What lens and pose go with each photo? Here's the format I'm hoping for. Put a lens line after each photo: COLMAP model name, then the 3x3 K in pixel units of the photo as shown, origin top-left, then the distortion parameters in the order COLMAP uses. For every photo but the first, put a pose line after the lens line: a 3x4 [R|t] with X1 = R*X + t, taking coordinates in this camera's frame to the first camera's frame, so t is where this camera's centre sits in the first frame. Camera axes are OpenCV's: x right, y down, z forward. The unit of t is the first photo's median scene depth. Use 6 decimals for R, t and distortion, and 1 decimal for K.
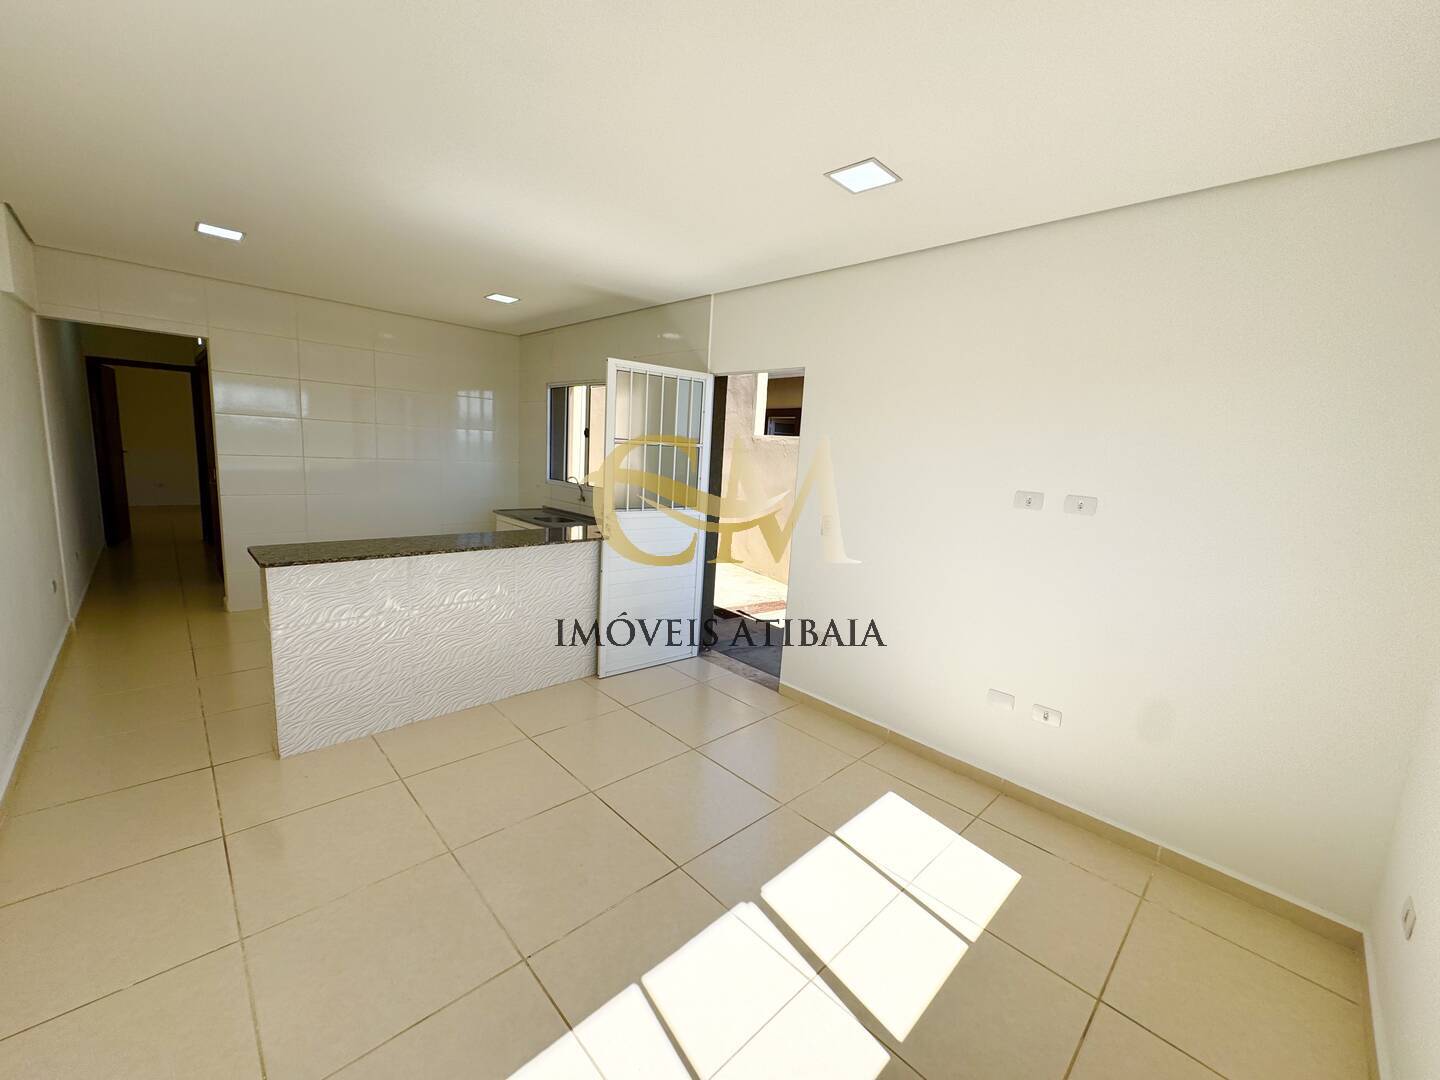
lens RADIAL K [[575.8, 0, 715.9], [0, 575.8, 540.9], [0, 0, 1]] dist [-0.002873, 0.000358]
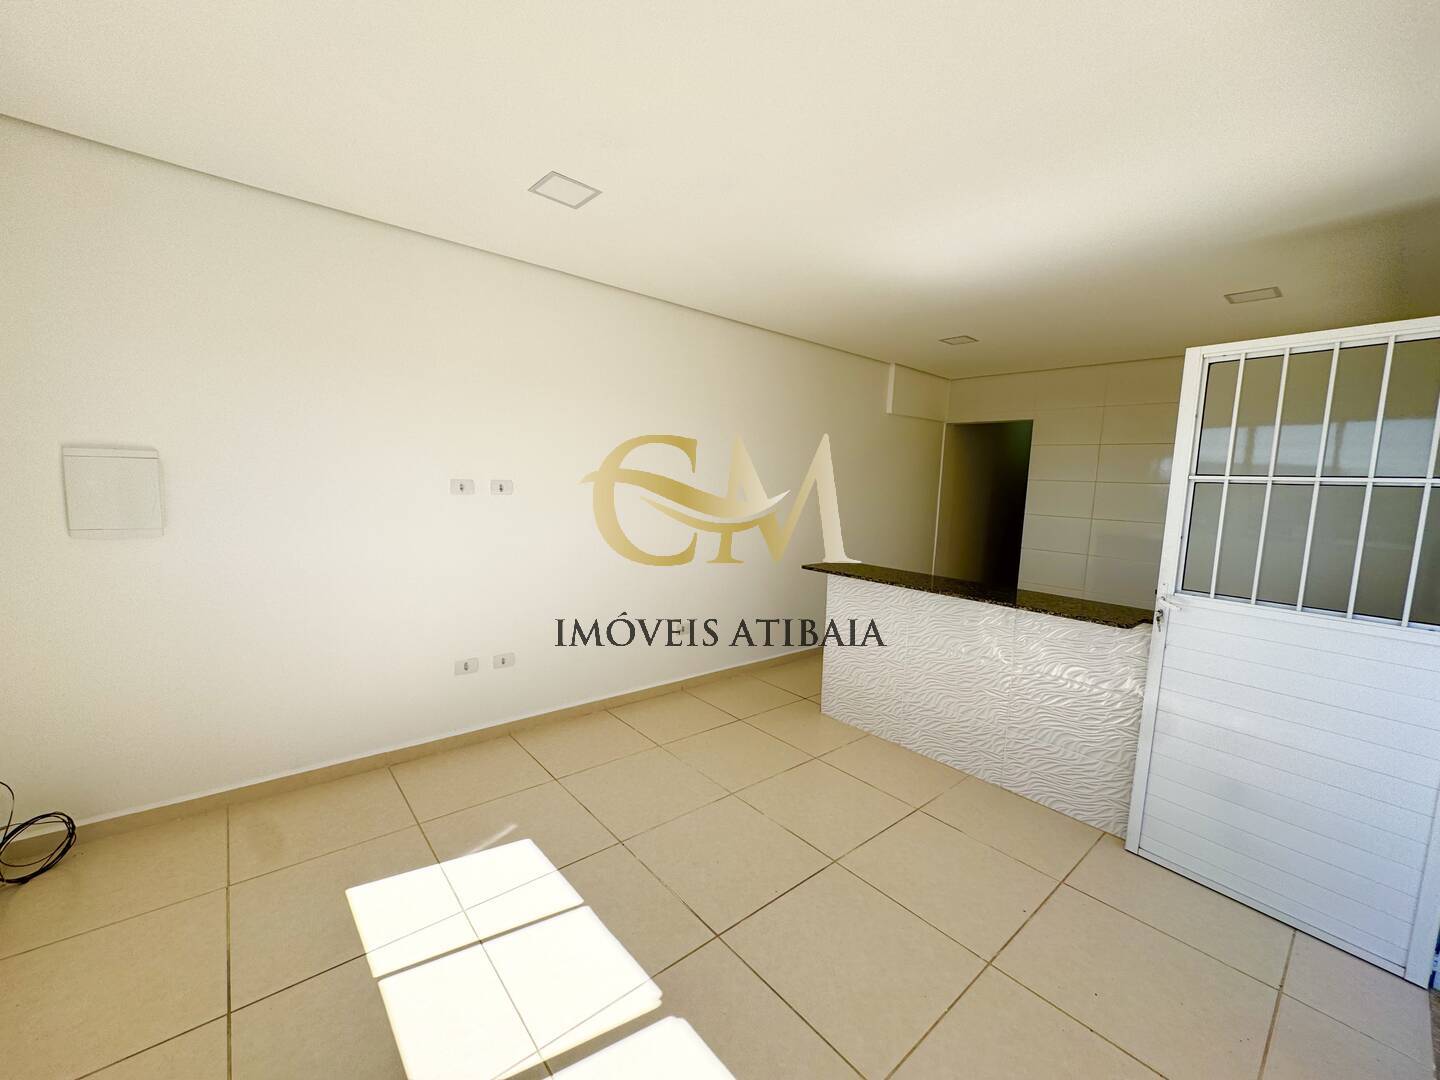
lens RADIAL K [[575.8, 0, 693.3], [0, 575.8, 518.9], [0, 0, 1]] dist [-0.002873, 0.000358]
pose [[-0.082957, 0.017309, -0.996403, 0.420740], [-0.198410, 0.979545, 0.033535, -0.041303], [0.976602, 0.200478, -0.077826, 0.473970]]
